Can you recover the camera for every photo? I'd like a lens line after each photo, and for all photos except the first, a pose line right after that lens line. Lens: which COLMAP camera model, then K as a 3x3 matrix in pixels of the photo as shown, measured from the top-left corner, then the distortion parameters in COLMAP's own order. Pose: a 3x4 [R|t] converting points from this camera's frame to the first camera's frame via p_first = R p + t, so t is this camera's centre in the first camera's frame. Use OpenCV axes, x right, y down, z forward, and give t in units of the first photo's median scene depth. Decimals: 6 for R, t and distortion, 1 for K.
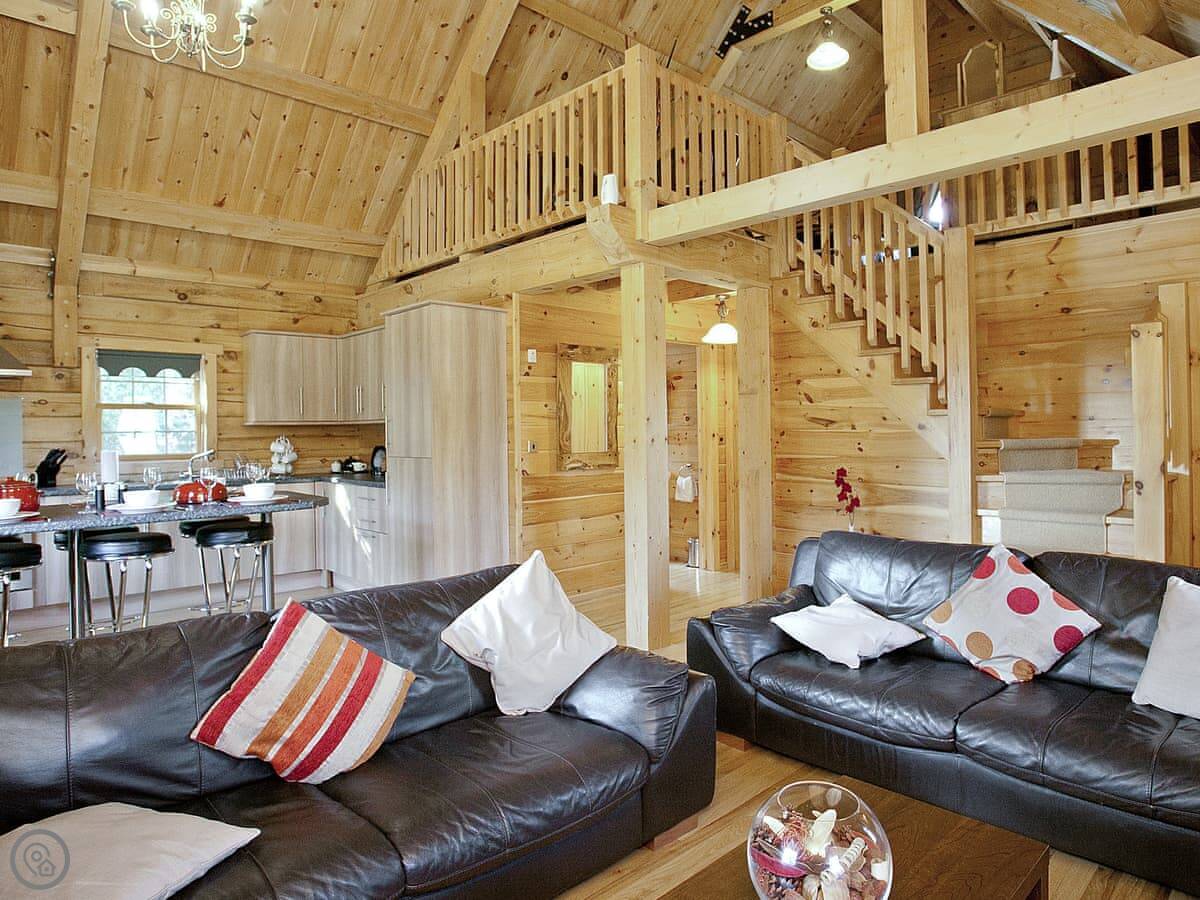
lens RADIAL K [[737.4, 0, 598.4], [0, 737.4, 412.7], [0, 0, 1]] dist [-0.006132, 0.000257]
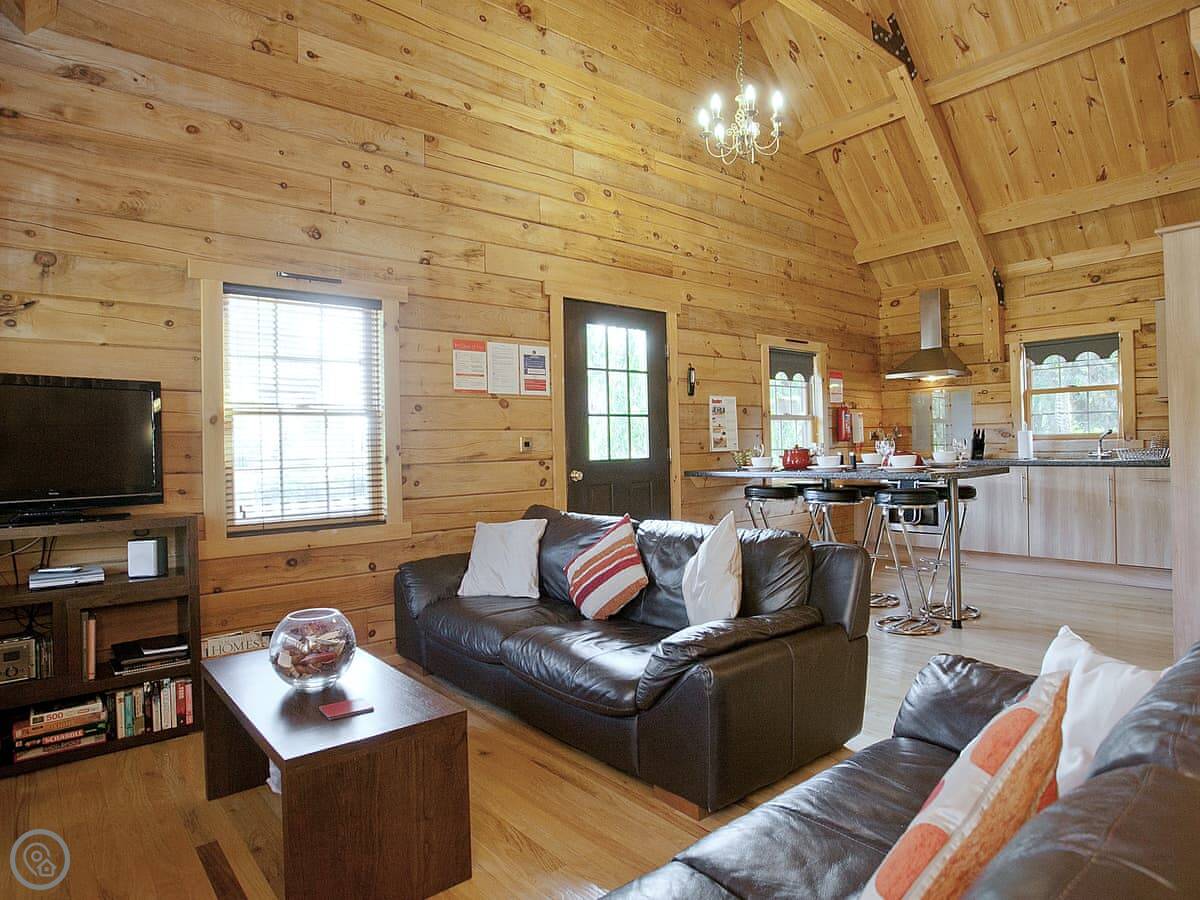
lens RADIAL K [[714.0, 0, 635.1], [0, 714.0, 430.4], [0, 0, 1]] dist [-0.084311, 0.039446]
pose [[-0.028205, -0.009663, -0.999555, 0.400893], [0.044586, 0.998946, -0.010915, 0.032869], [0.998607, -0.044874, -0.027745, 0.381640]]
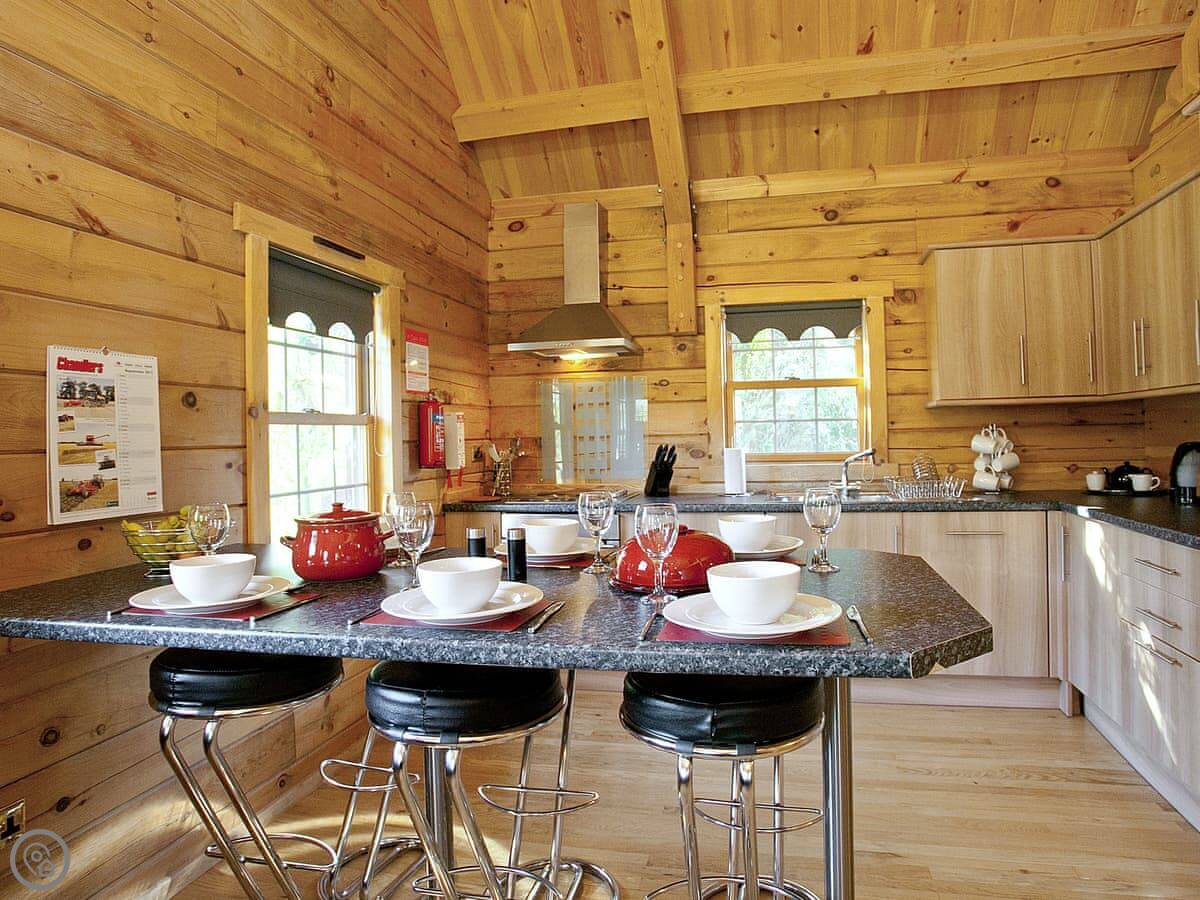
lens RADIAL K [[714.0, 0, 635.1], [0, 714.0, 430.4], [0, 0, 1]] dist [-0.084311, 0.039446]
pose [[0.568423, -0.008619, -0.822692, -0.145972], [0.033464, 0.999360, 0.012652, 0.021339], [0.822056, -0.034722, 0.568347, 0.487031]]
